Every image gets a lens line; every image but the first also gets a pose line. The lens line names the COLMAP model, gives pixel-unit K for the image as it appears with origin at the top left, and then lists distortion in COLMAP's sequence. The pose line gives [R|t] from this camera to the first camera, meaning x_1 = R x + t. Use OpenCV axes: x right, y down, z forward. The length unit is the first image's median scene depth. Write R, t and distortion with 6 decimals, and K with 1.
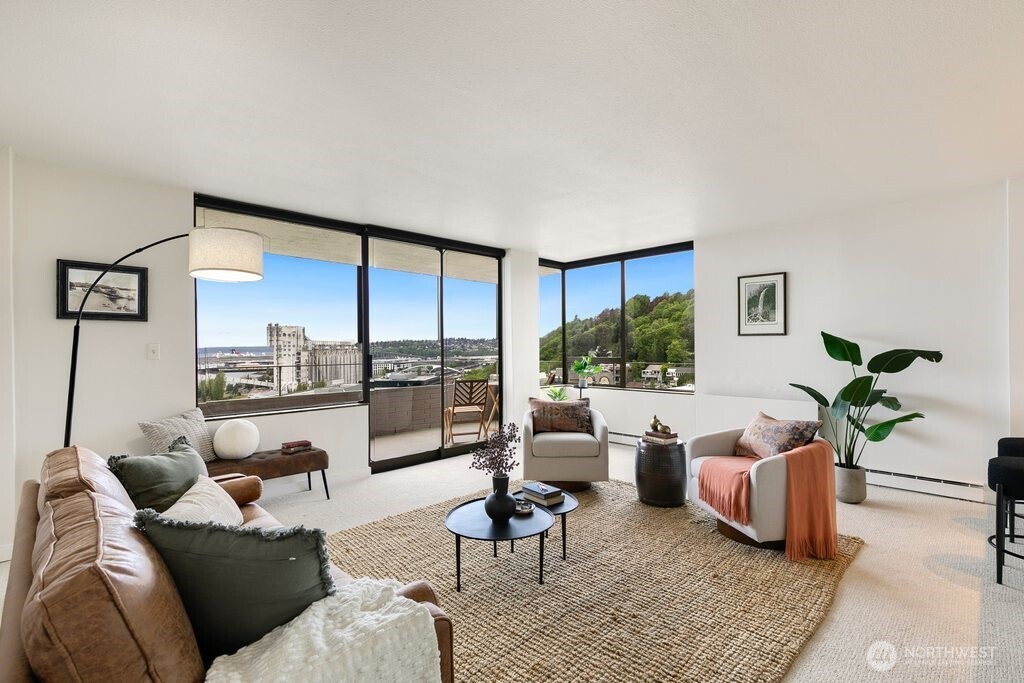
lens RADIAL K [[458.3, 0, 510.7], [0, 458.3, 342.2], [0, 0, 1]] dist [0.003227, 0.000539]
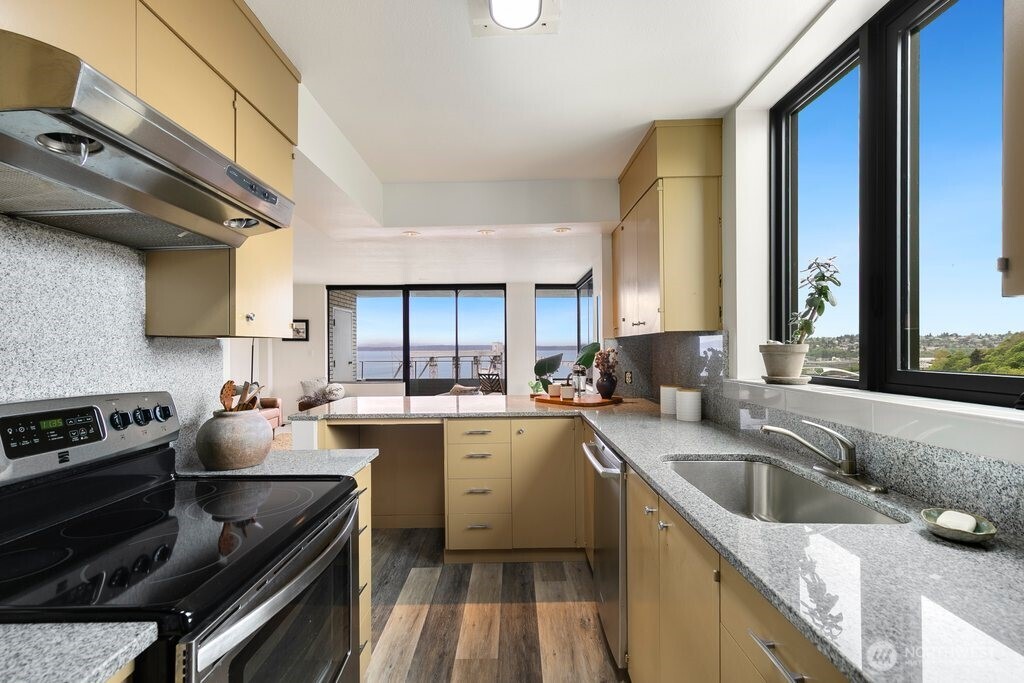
lens RADIAL K [[461.5, 0, 504.9], [0, 461.5, 346.2], [0, 0, 1]] dist [0.004282, 0.000615]
pose [[0.708263, 0.004796, -0.705932, 1.002864], [0.004333, 0.999929, 0.011141, -0.023071], [0.705935, -0.010949, 0.708192, -0.018895]]
